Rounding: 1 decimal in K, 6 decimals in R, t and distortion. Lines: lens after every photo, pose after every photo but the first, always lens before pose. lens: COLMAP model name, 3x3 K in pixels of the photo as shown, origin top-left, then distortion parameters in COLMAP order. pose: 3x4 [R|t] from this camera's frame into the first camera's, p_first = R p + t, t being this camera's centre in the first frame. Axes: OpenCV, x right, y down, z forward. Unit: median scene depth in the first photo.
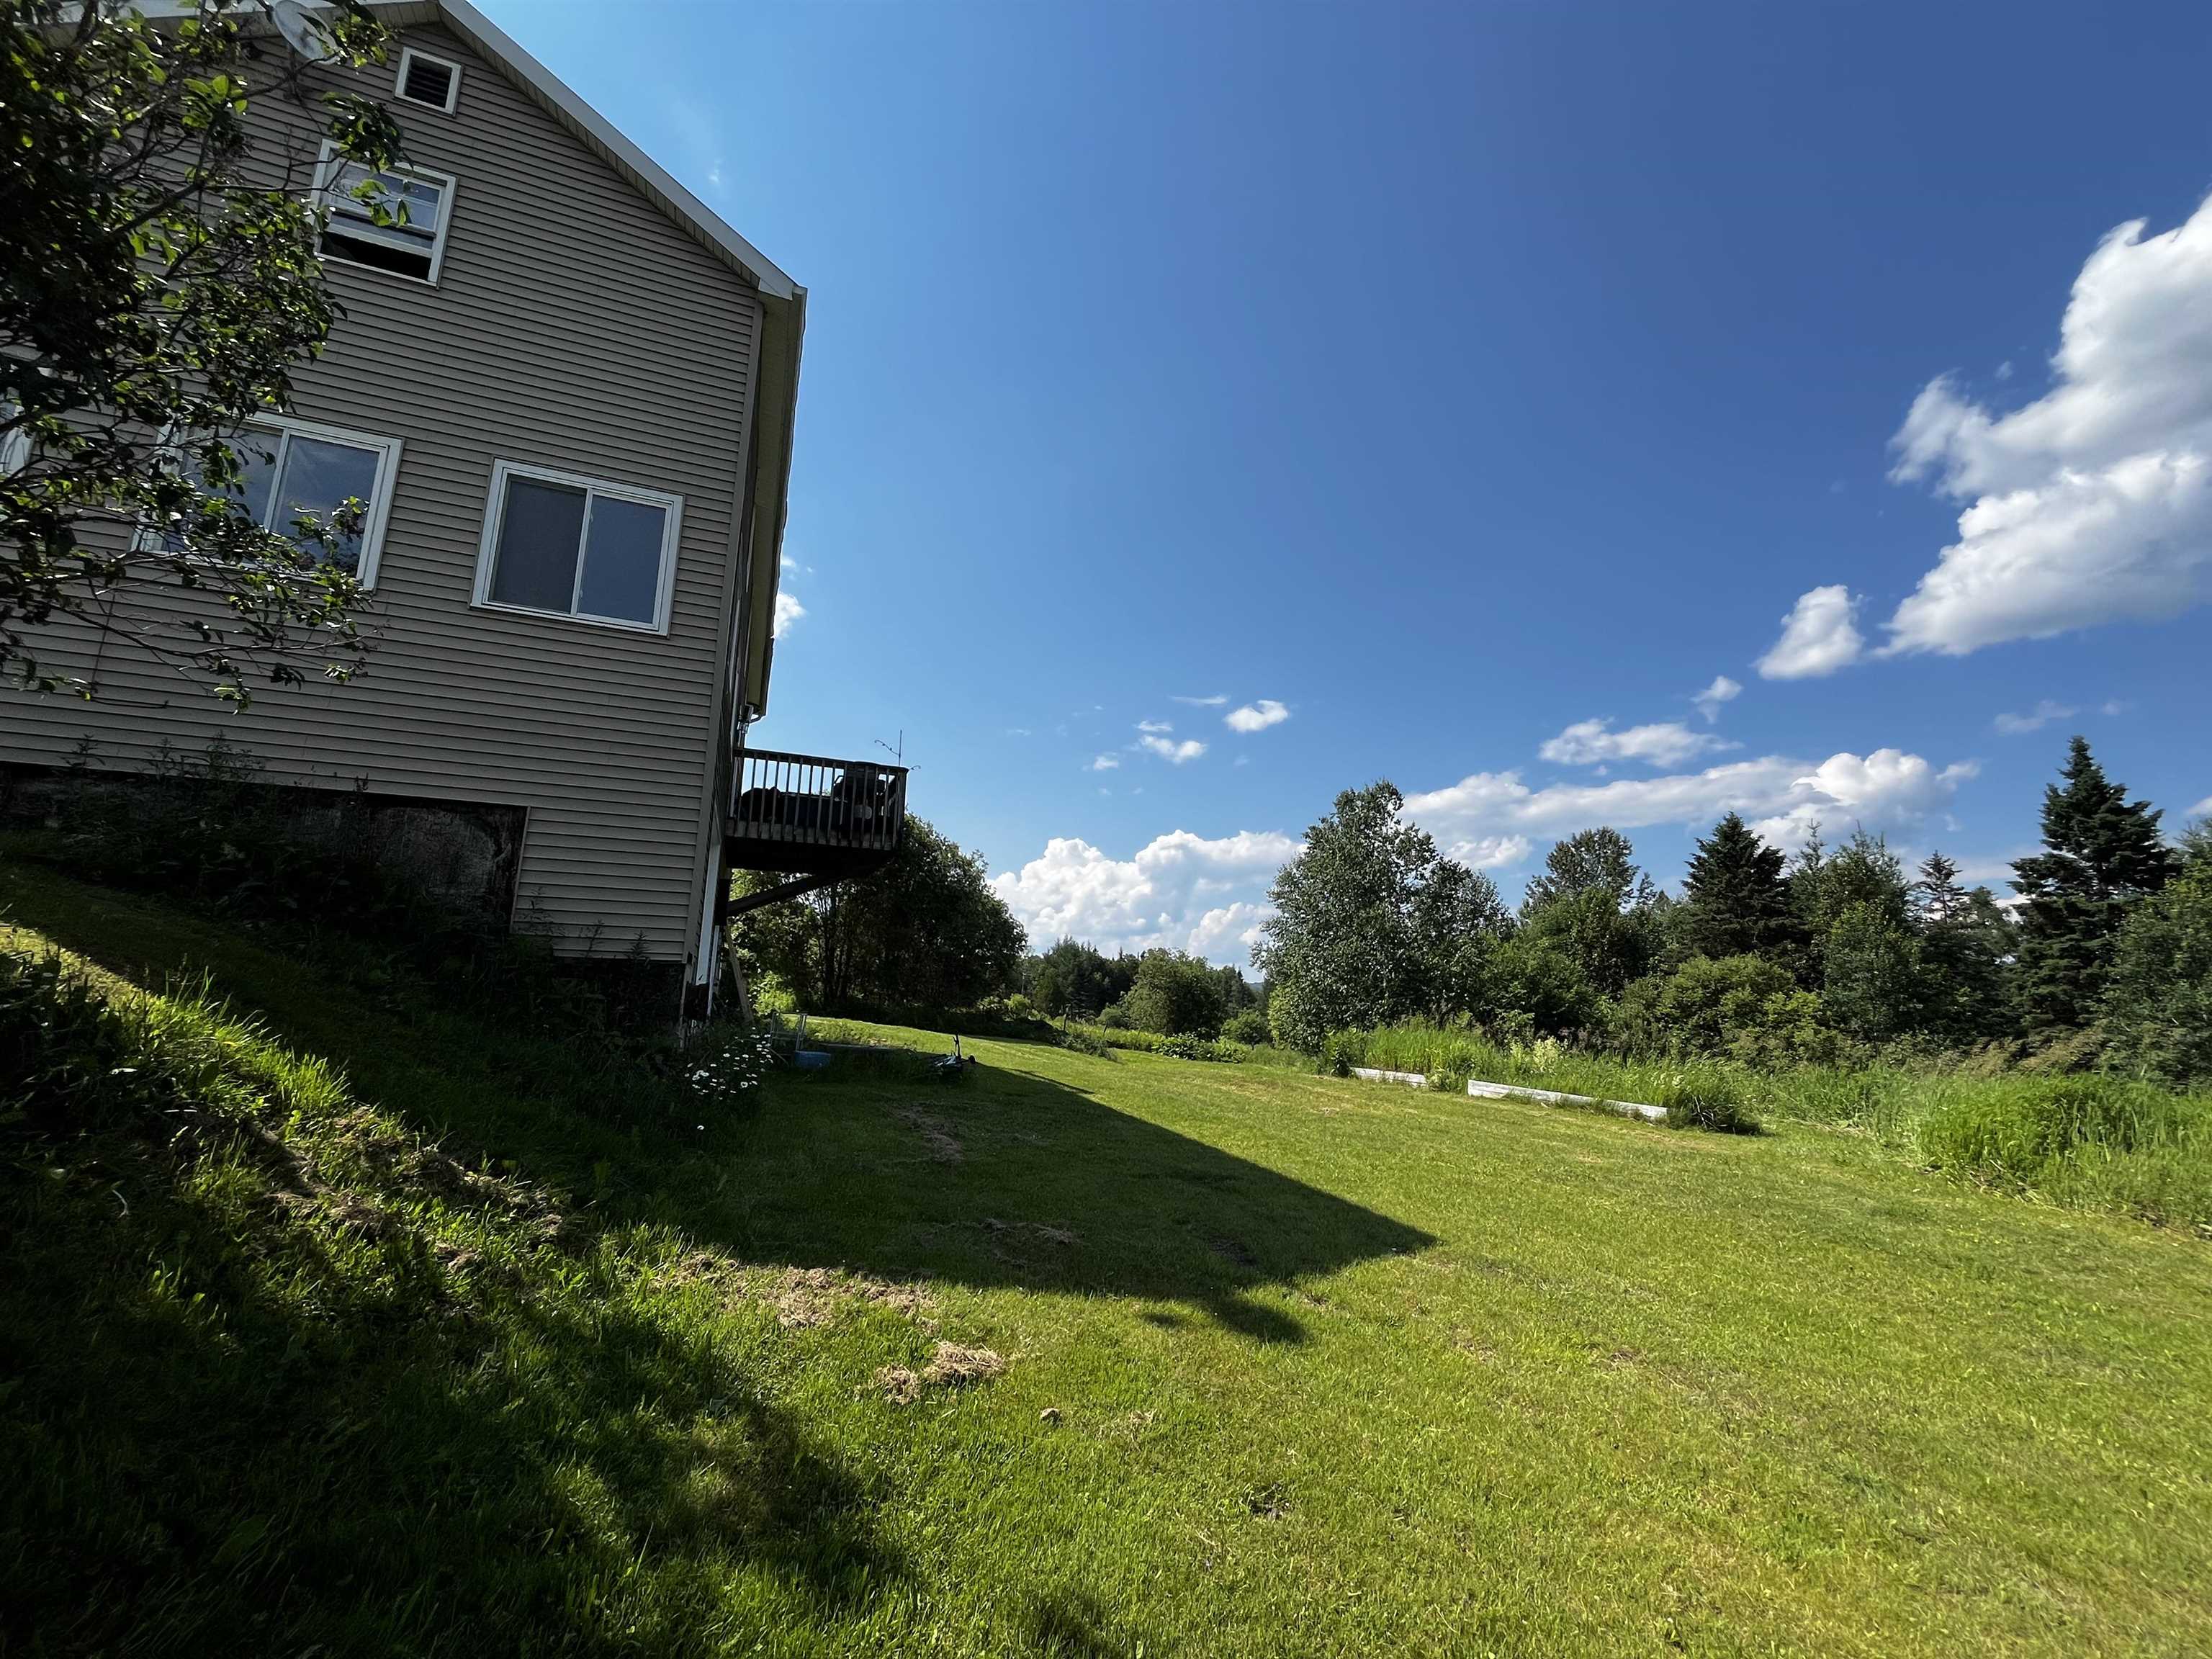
lens RADIAL K [[880.6, 0, 1101.8], [0, 880.6, 830.0], [0, 0, 1]] dist [-0.004941, -0.000266]
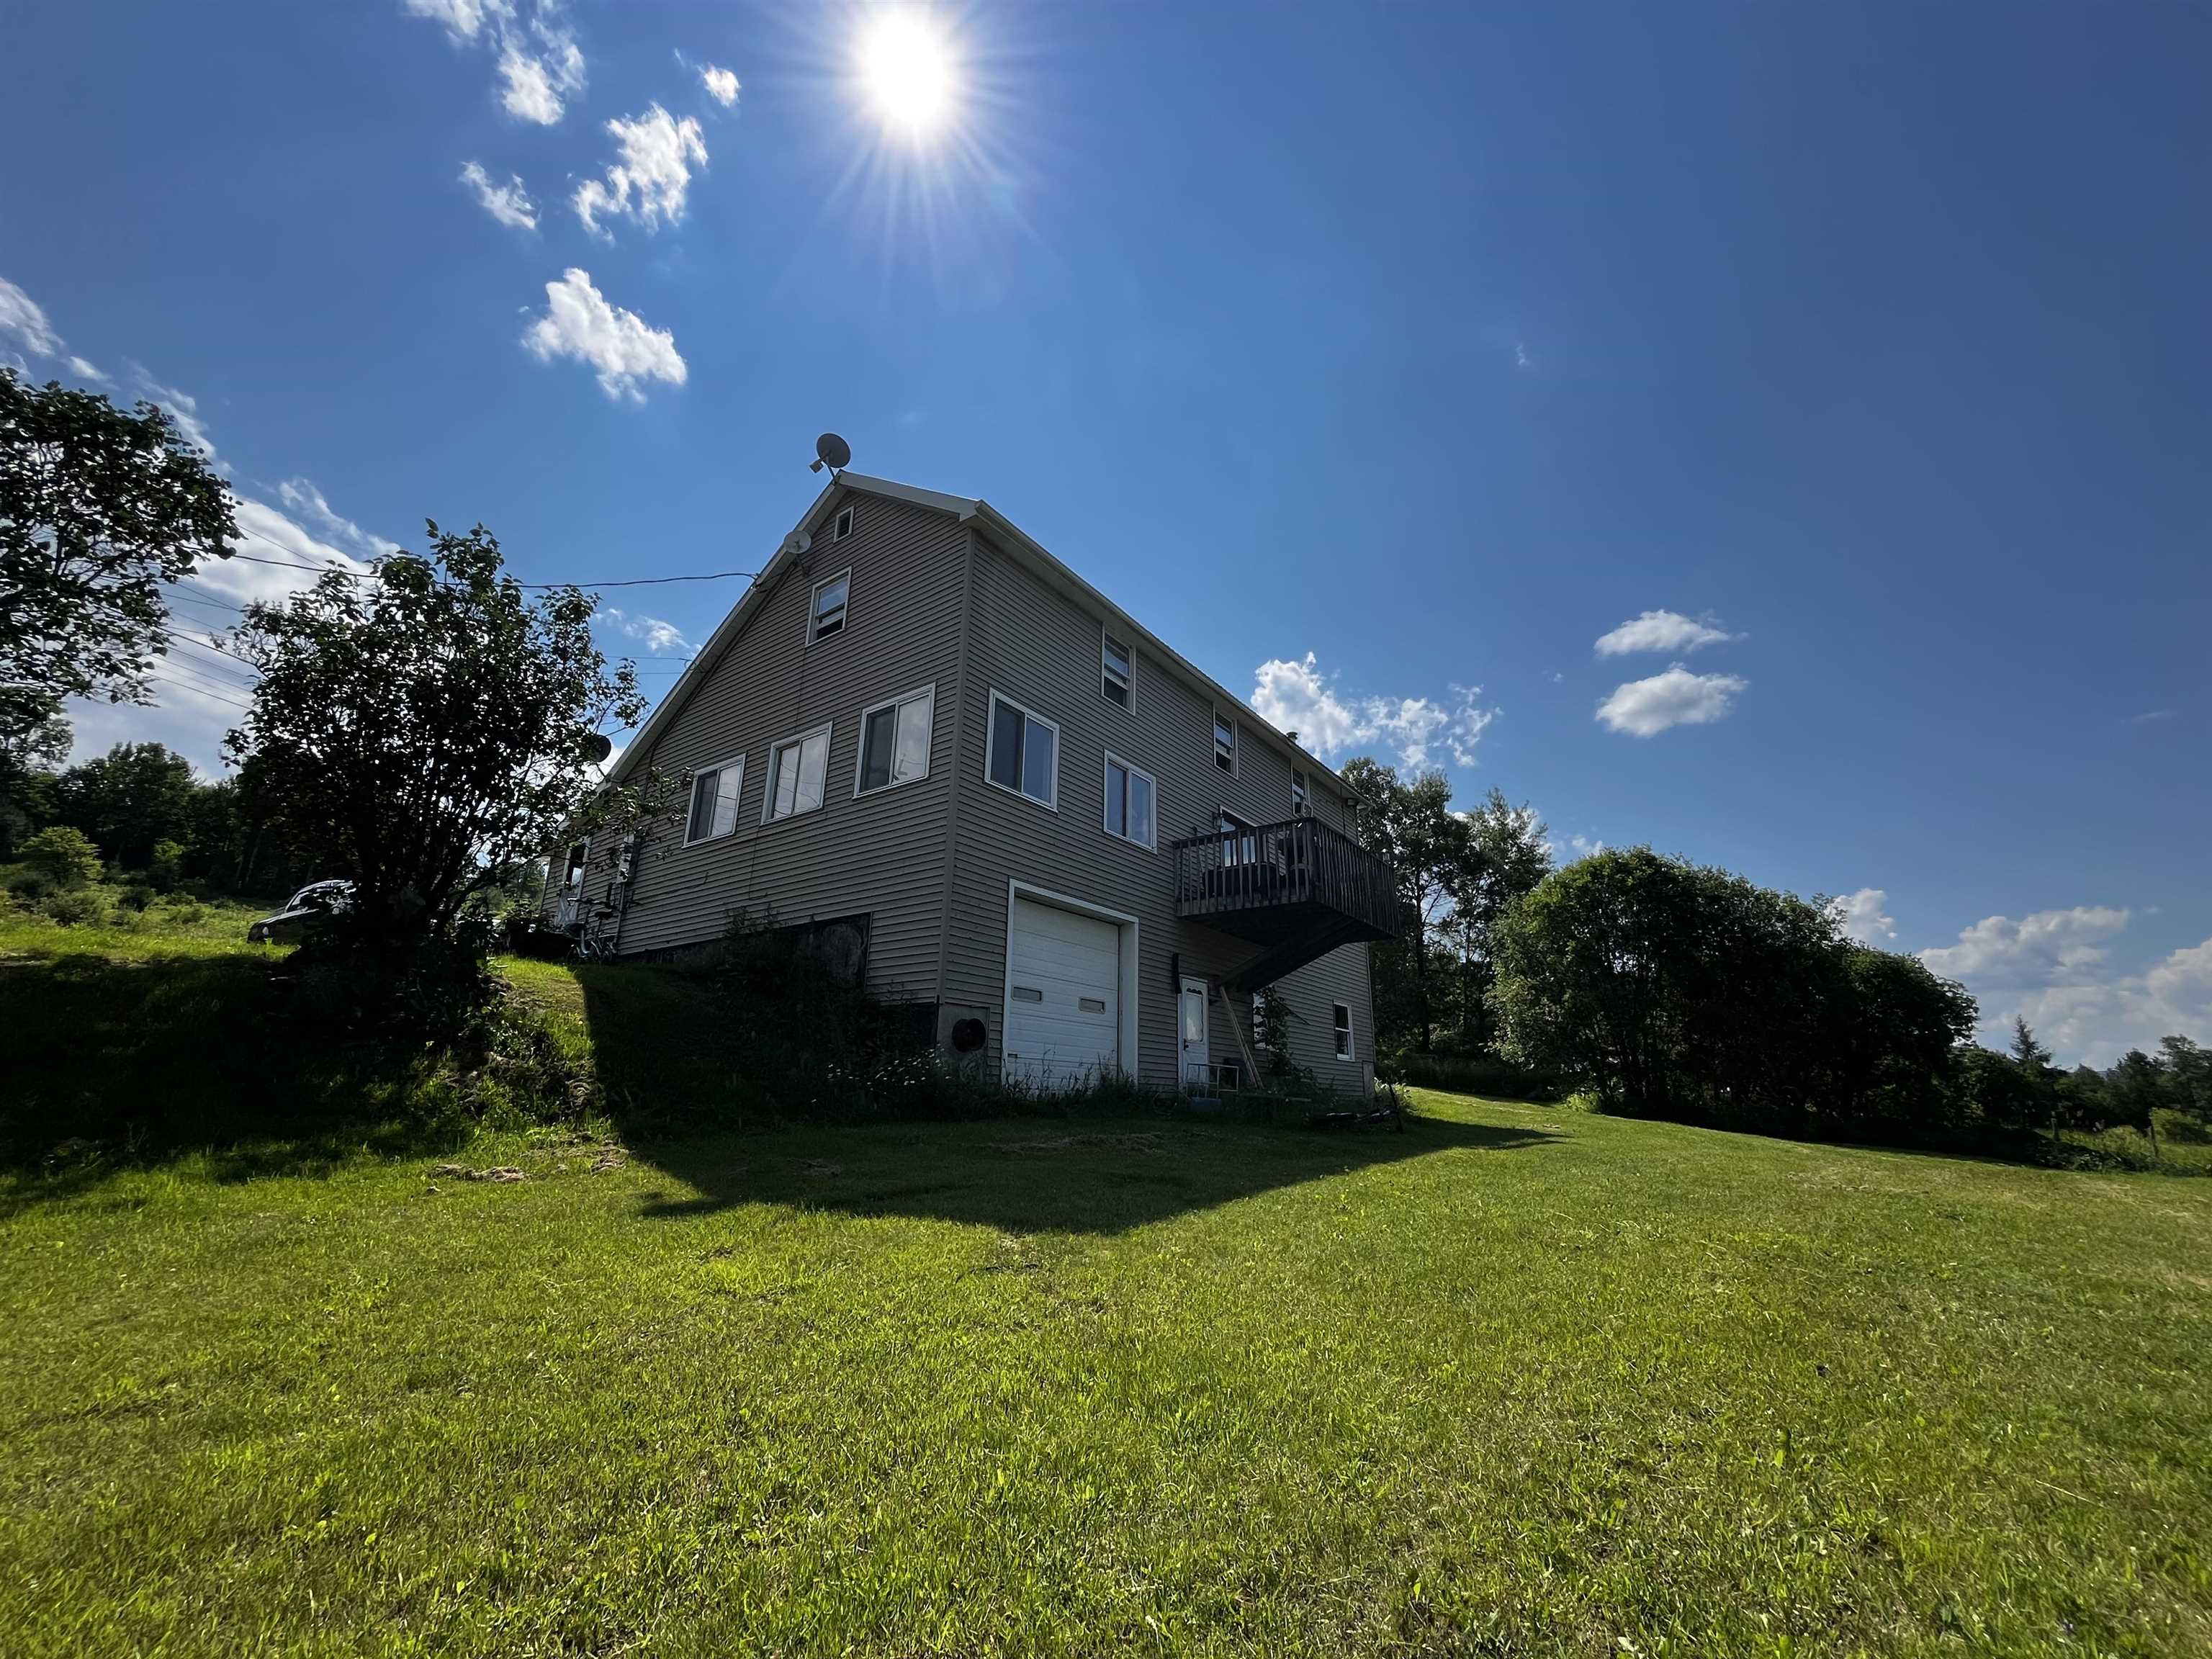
lens RADIAL K [[880.6, 0, 1120.1], [0, 880.6, 815.9], [0, 0, 1]] dist [-0.004941, -0.000266]
pose [[0.525357, -0.278159, -0.804131, 0.176305], [0.152080, 0.960535, -0.232904, 0.048255], [0.837181, 0.000066, 0.546926, 0.103442]]
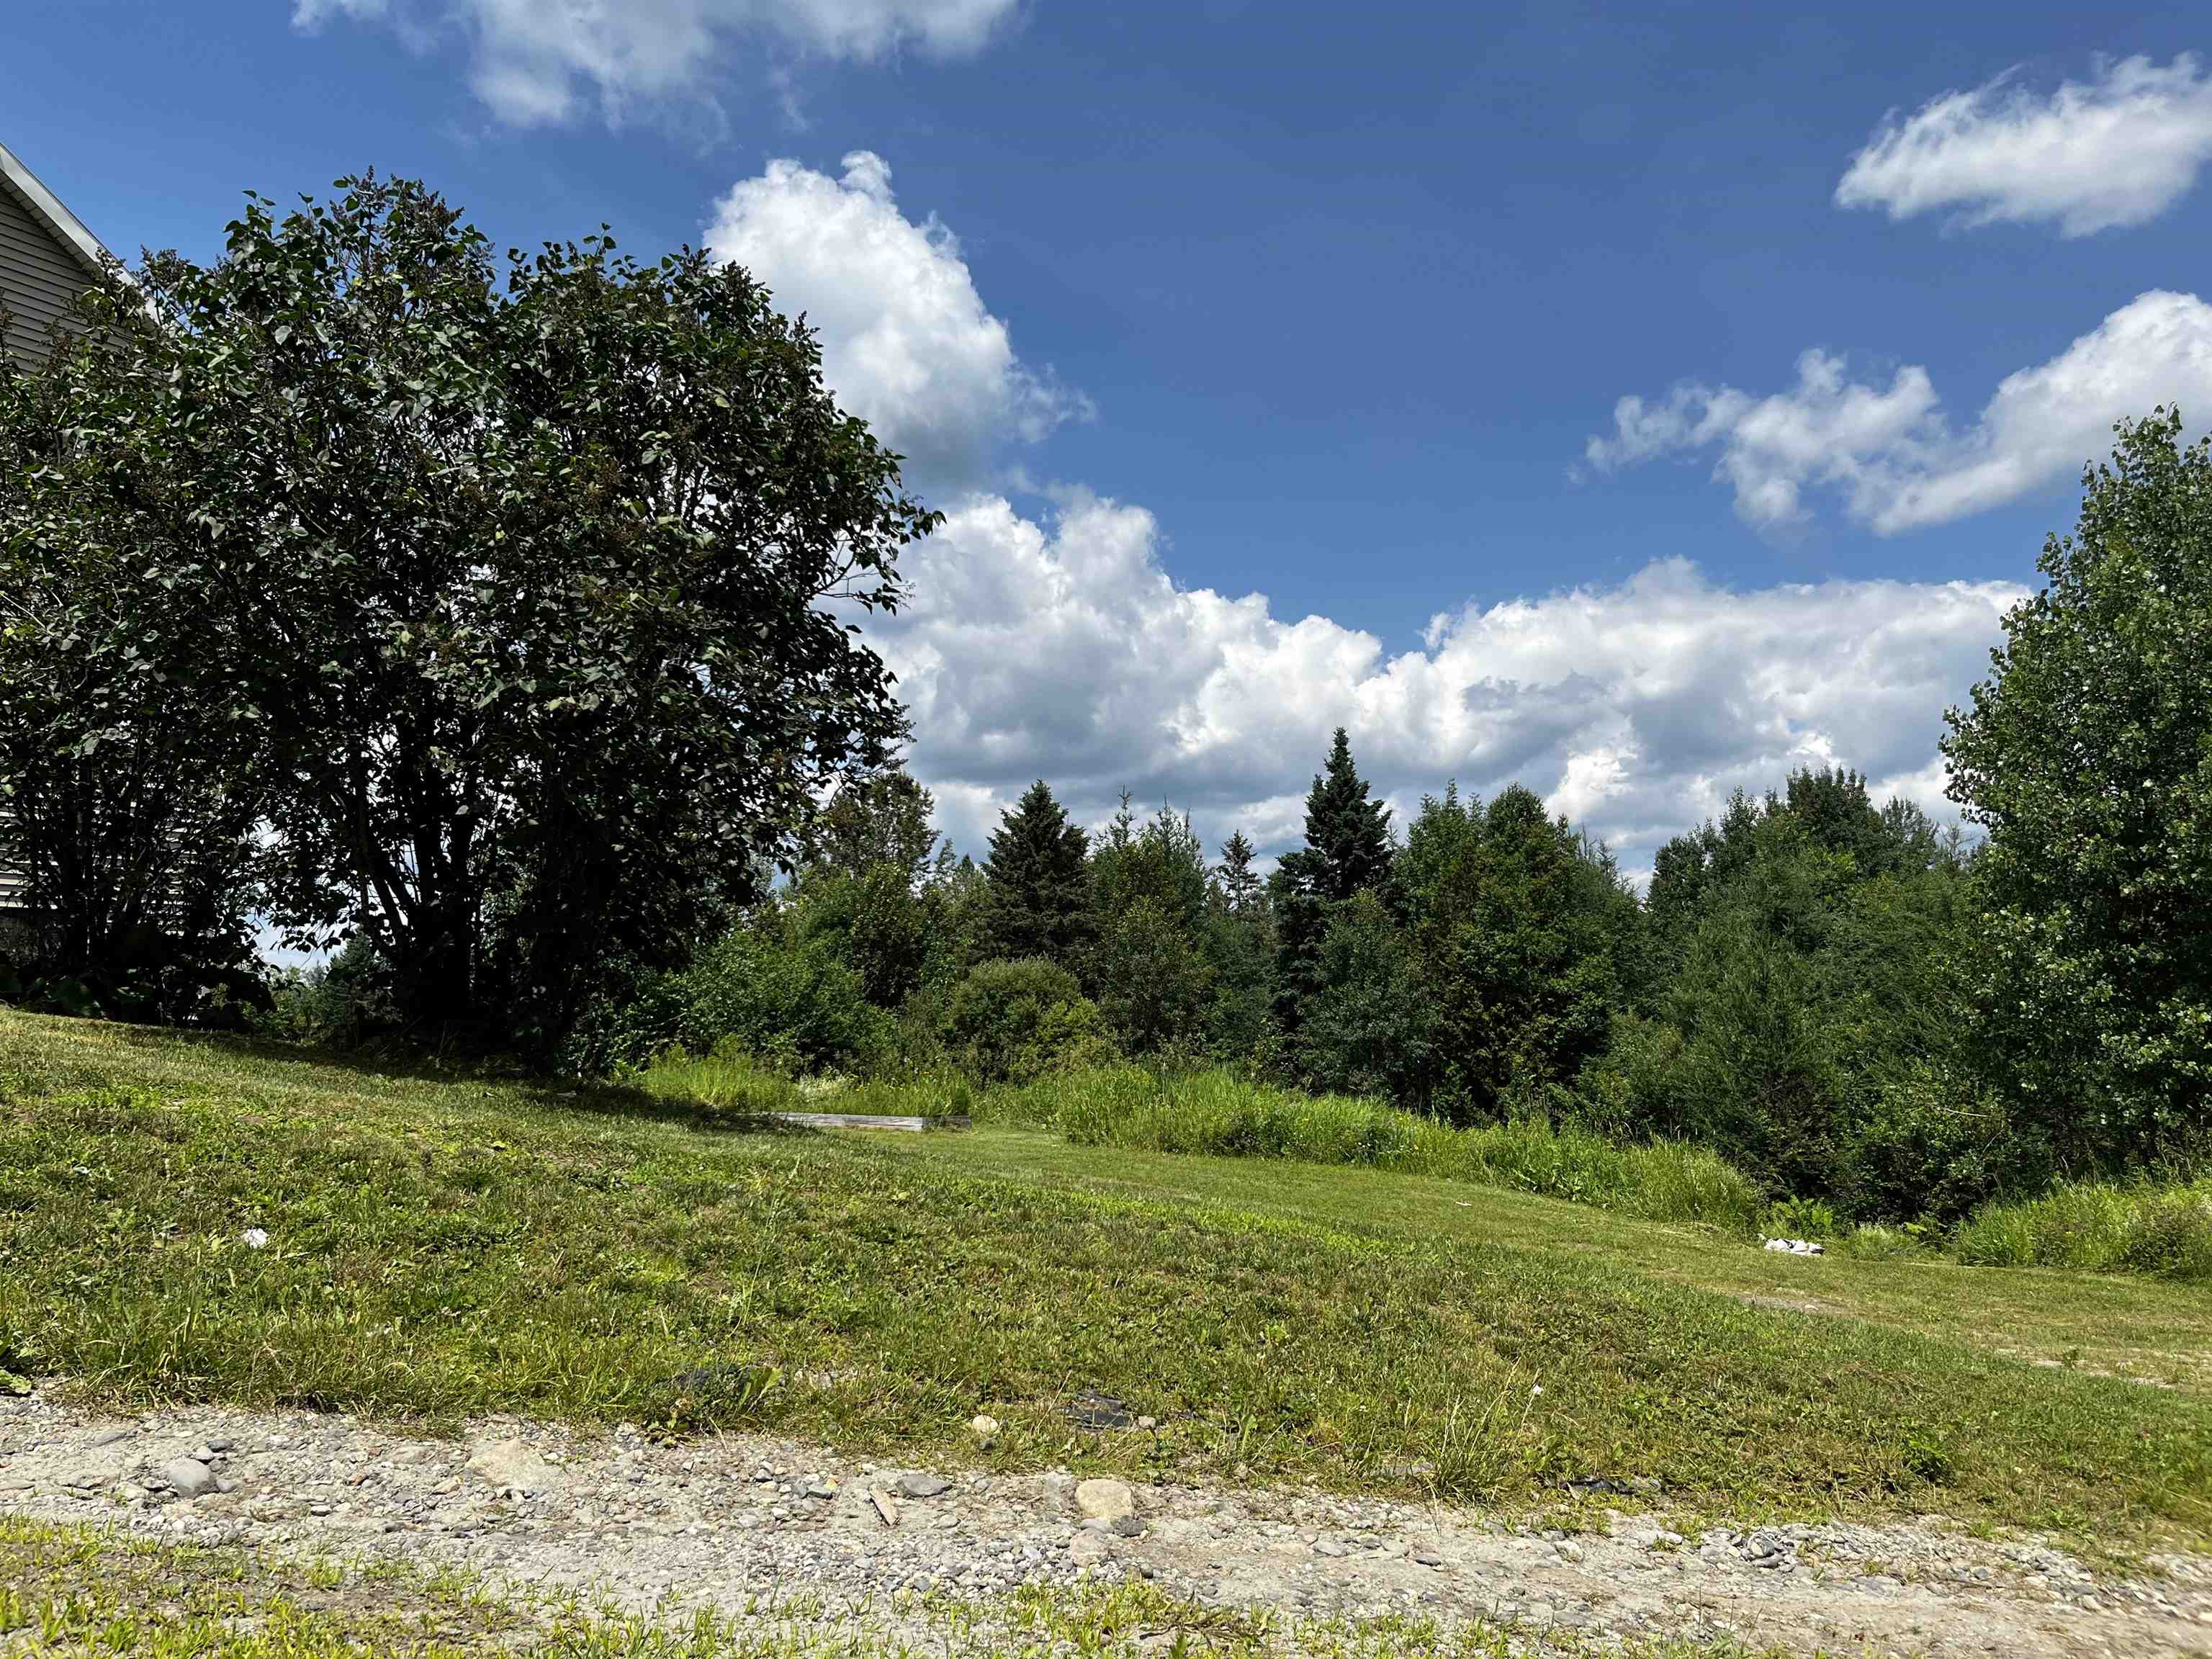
lens RADIAL K [[1661.5, 0, 1131.5], [0, 1661.5, 811.6], [0, 0, 1]] dist [0.026357, -0.042922]
pose [[0.791246, 0.040271, 0.610171, -0.178975], [-0.082323, 0.995761, 0.041033, -0.072652], [-0.605932, -0.082699, 0.791207, -0.316578]]
